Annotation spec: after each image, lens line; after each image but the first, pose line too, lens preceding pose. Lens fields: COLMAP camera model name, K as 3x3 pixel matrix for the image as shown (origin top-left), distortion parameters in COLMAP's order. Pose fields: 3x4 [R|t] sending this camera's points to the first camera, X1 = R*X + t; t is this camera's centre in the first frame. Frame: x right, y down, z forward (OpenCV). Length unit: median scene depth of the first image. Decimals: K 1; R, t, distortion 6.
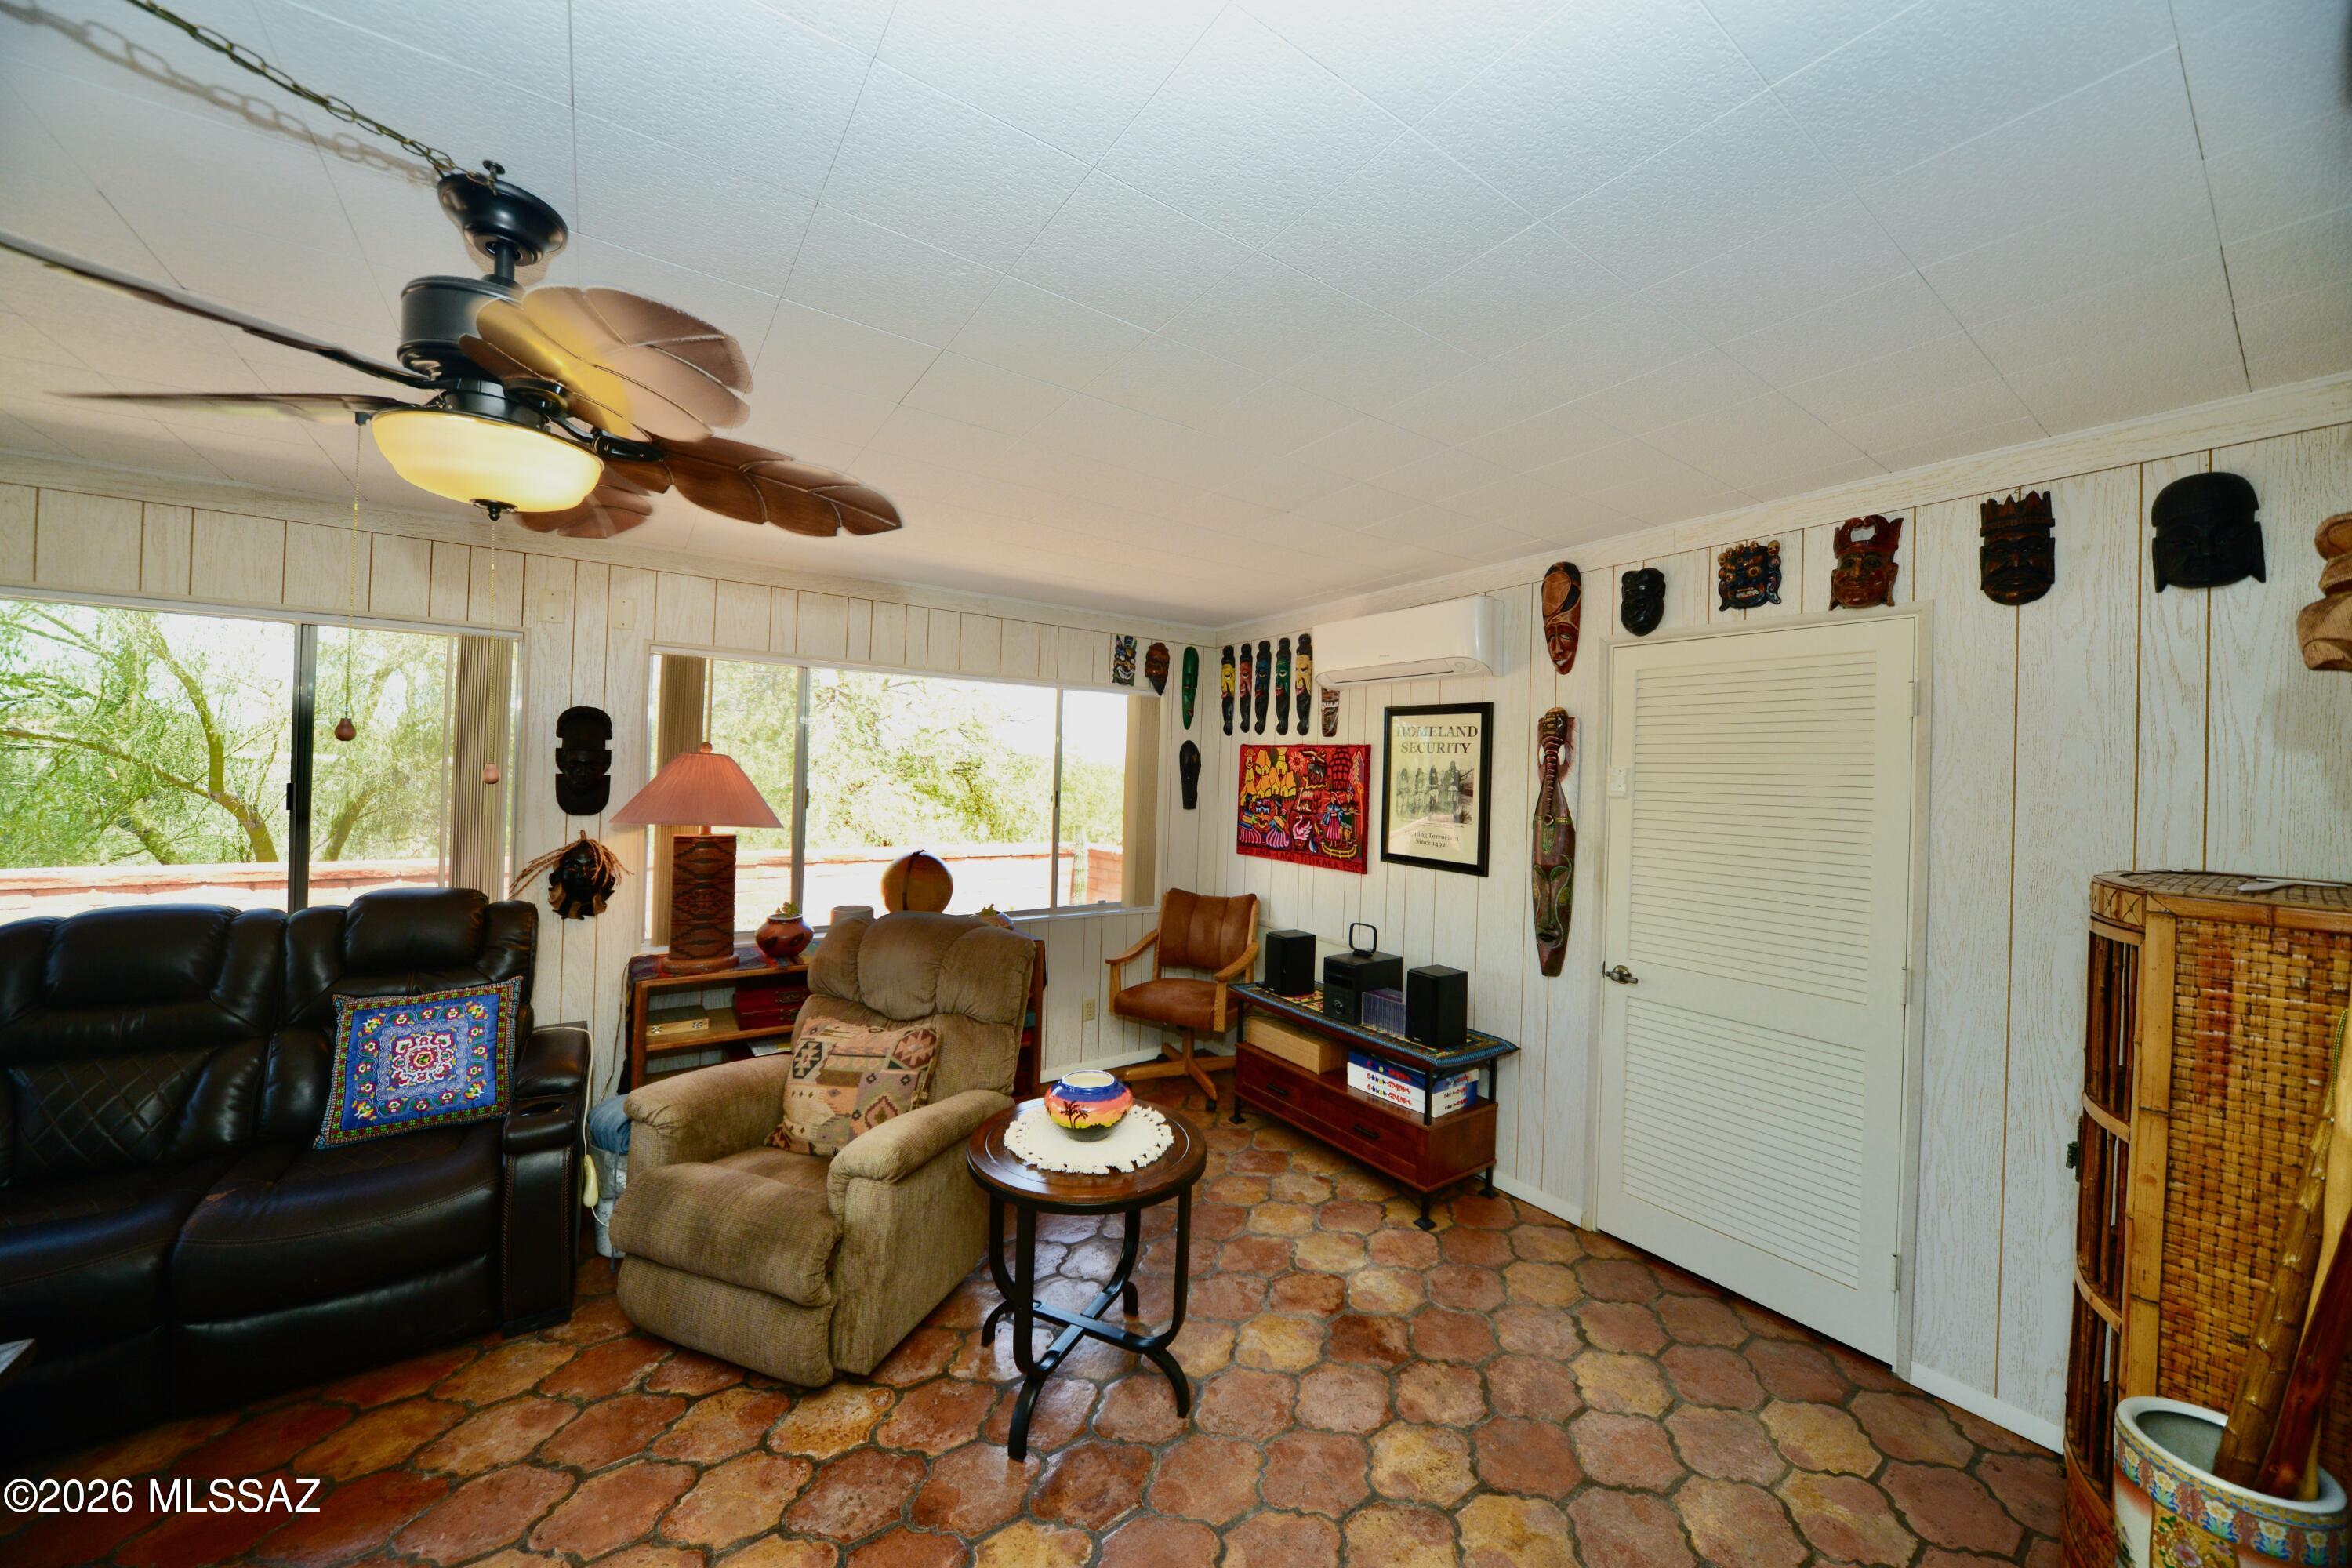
lens RADIAL K [[824.6, 0, 1176.0], [0, 824.6, 784.0], [0, 0, 1]] dist [-0.000624, -0.000028]
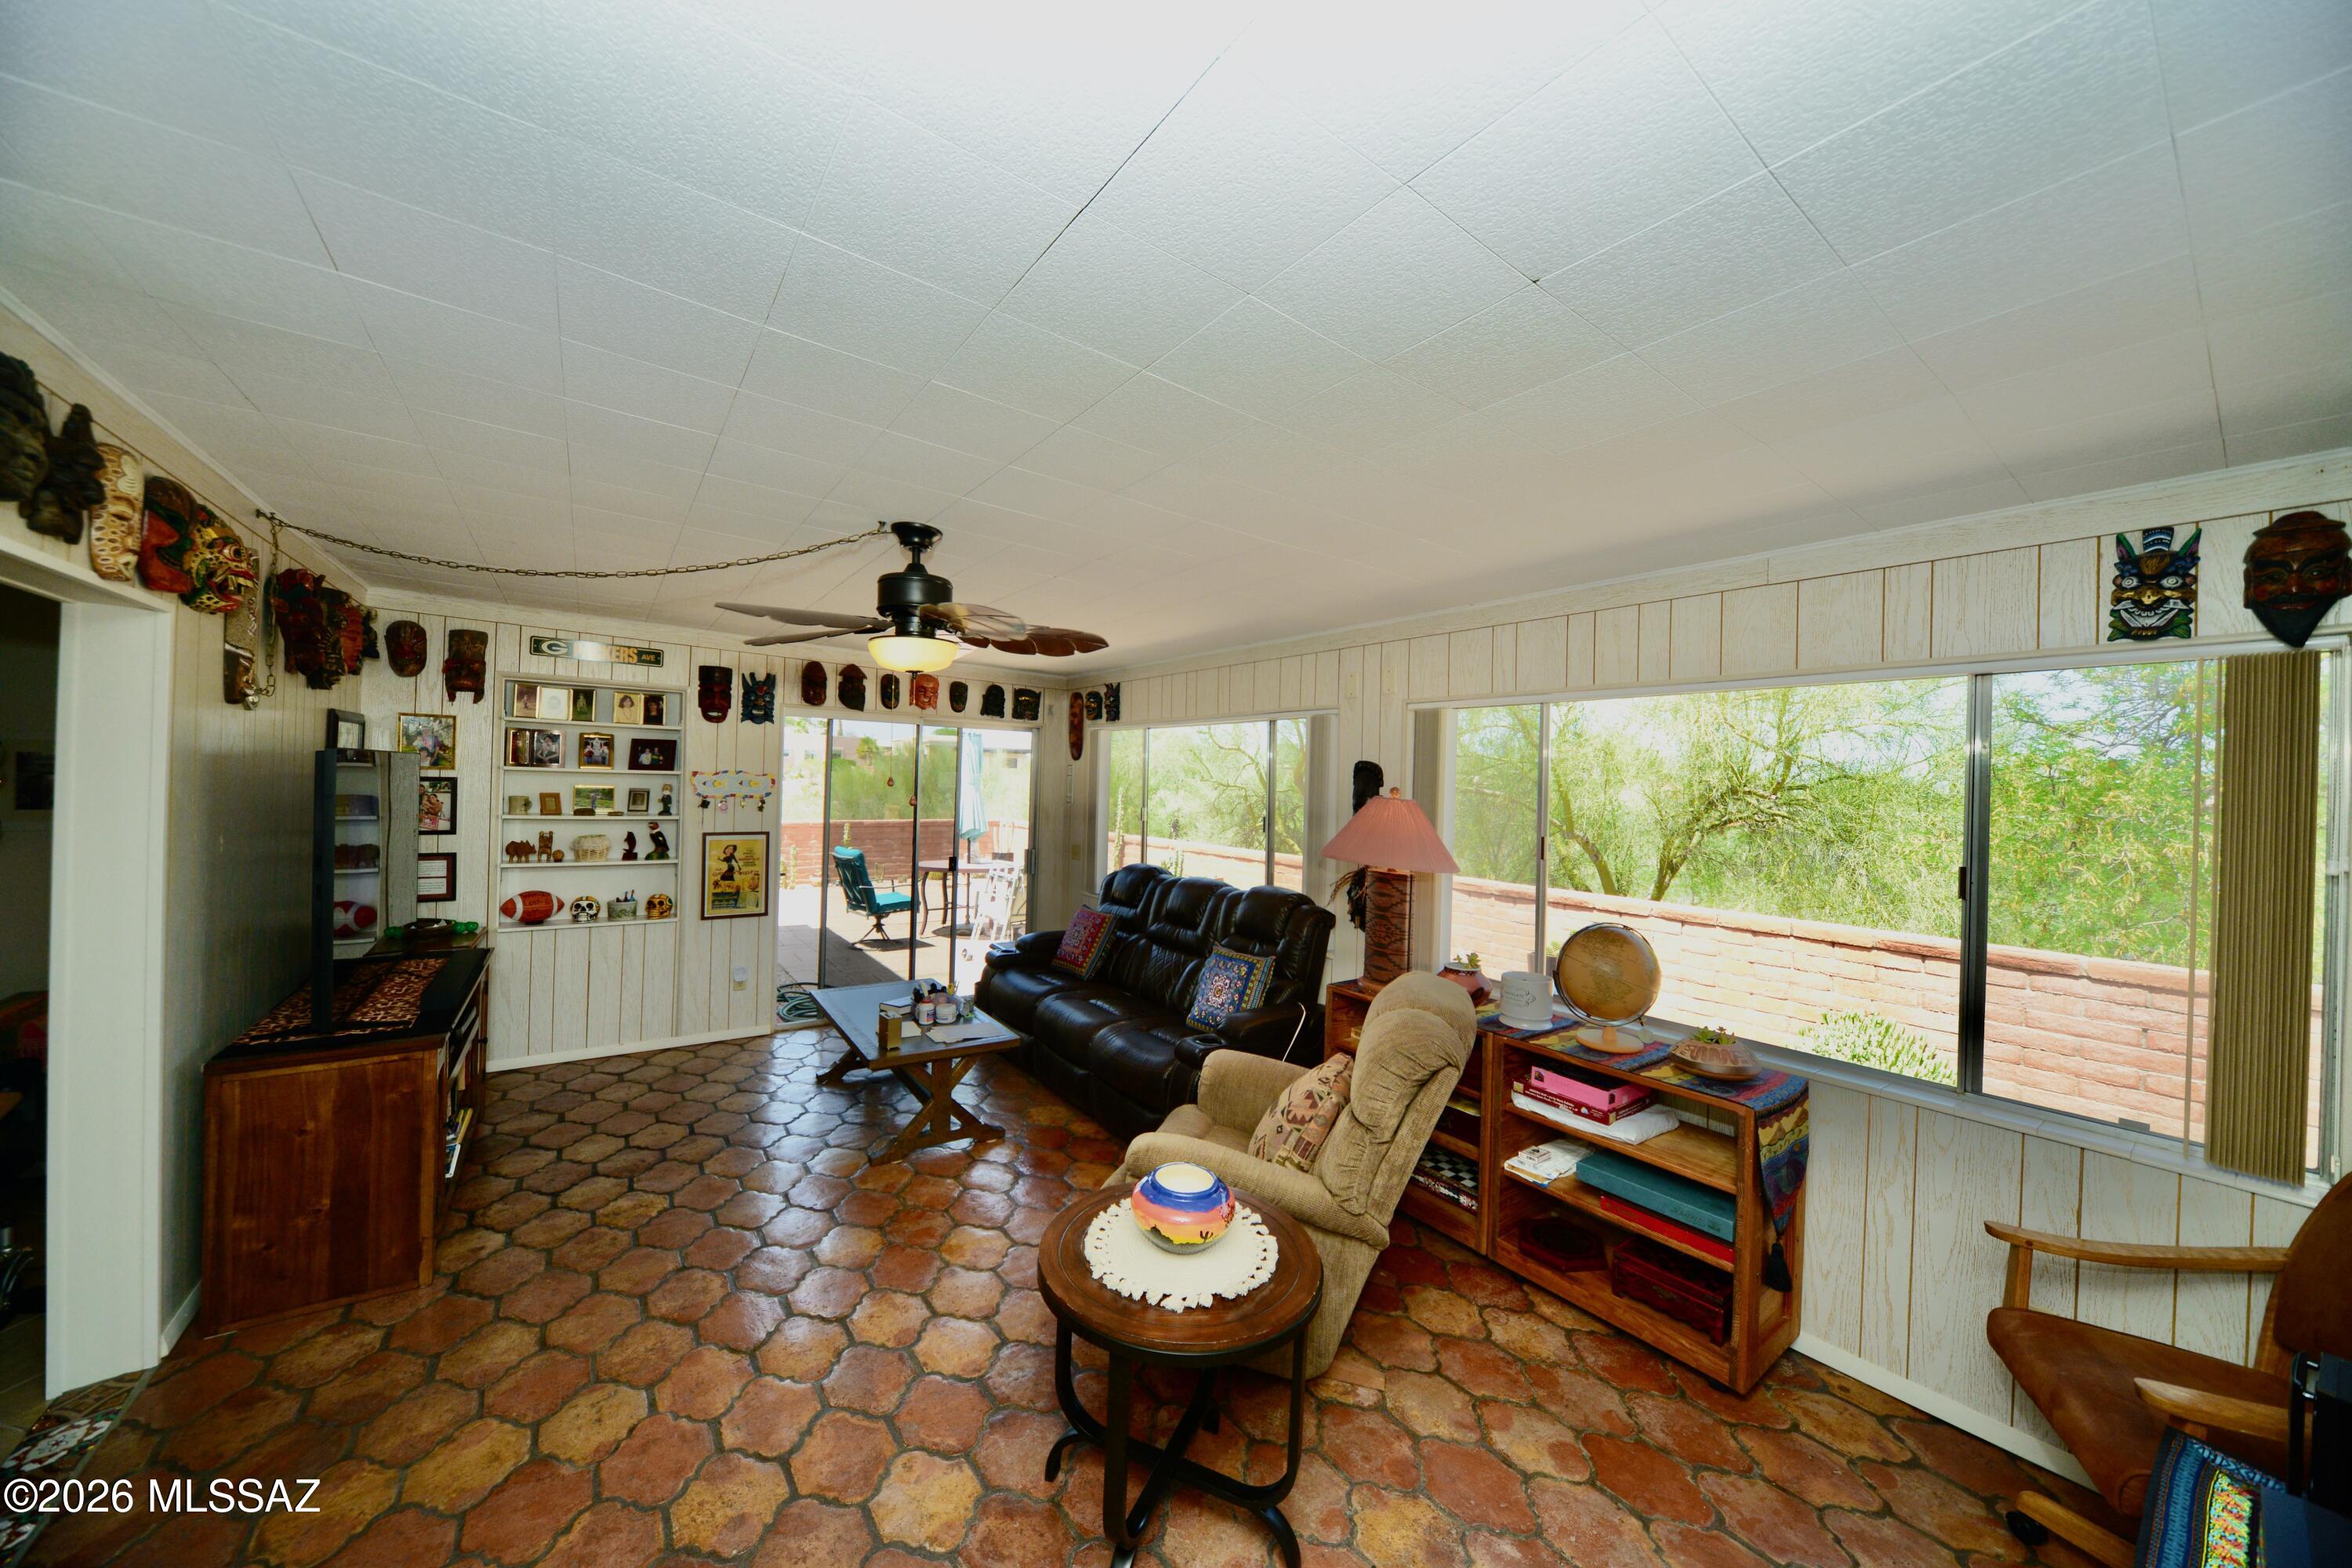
lens RADIAL K [[824.6, 0, 1176.0], [0, 824.6, 784.0], [0, 0, 1]] dist [-0.000624, -0.000028]
pose [[0.023863, -0.014671, -0.999608, 0.447588], [-0.040046, 0.999076, -0.015619, -0.018722], [0.998913, 0.040403, 0.023253, 0.576681]]
